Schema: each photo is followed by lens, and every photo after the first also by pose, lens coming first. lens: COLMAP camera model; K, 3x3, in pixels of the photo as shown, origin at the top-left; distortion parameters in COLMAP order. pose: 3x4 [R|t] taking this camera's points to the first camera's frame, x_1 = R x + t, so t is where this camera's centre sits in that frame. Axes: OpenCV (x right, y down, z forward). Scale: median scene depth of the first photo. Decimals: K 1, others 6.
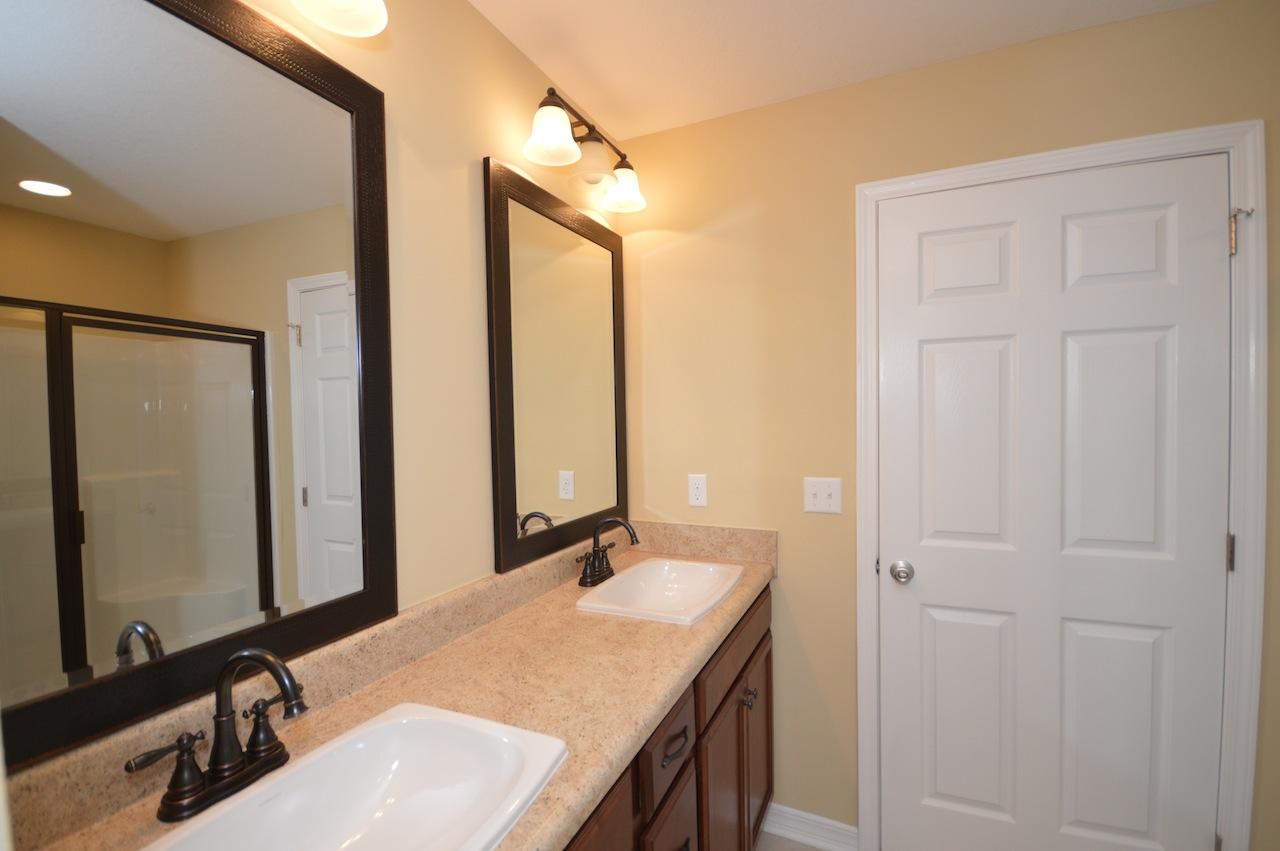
lens RADIAL K [[580.2, 0, 640.0], [0, 580.2, 425.5], [0, 0, 1]] dist [-0.021952, -0.000528]
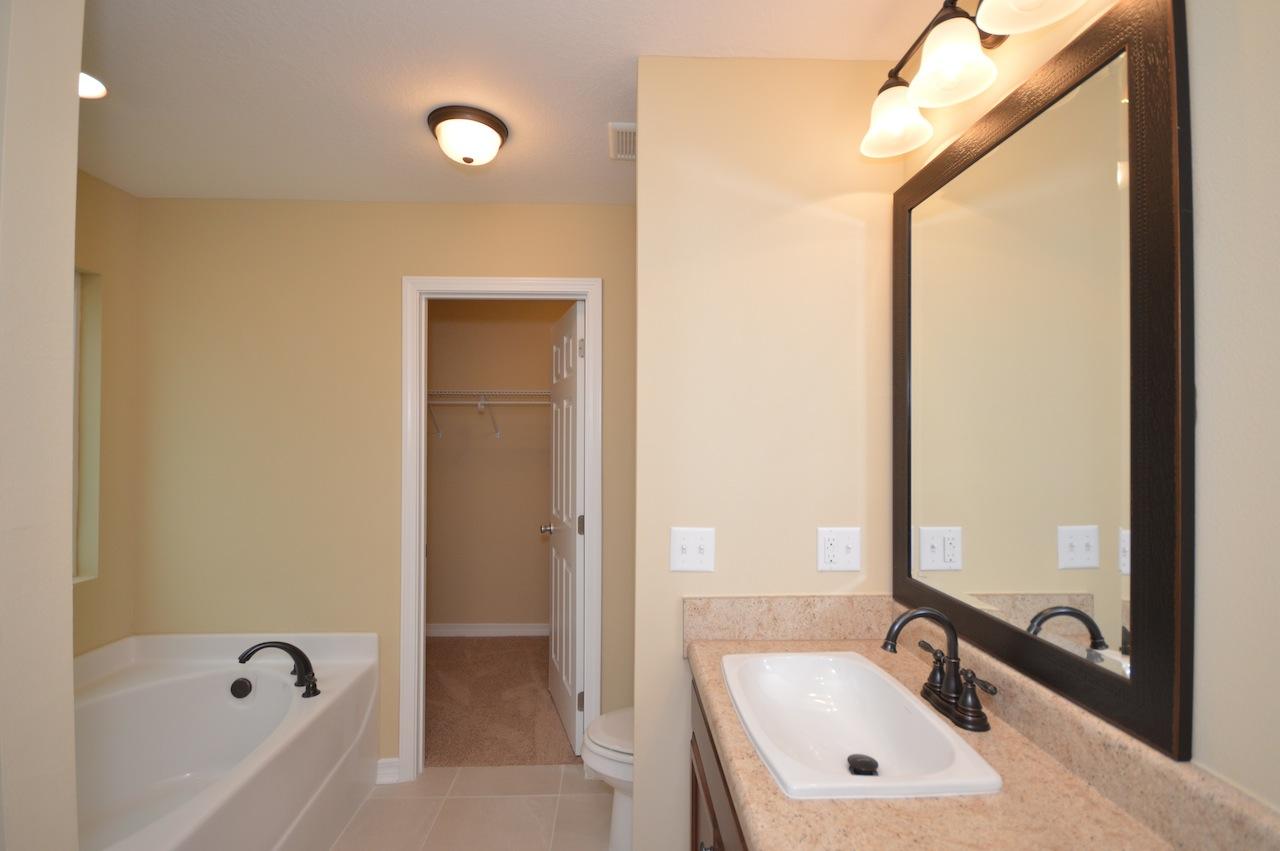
lens RADIAL K [[580.2, 0, 640.0], [0, 580.2, 425.5], [0, 0, 1]] dist [-0.021952, -0.000528]
pose [[-0.895910, 0.008074, -0.444162, 0.432134], [0.005672, 0.999961, 0.006736, -0.056329], [0.444199, 0.003515, -0.895921, 1.451330]]
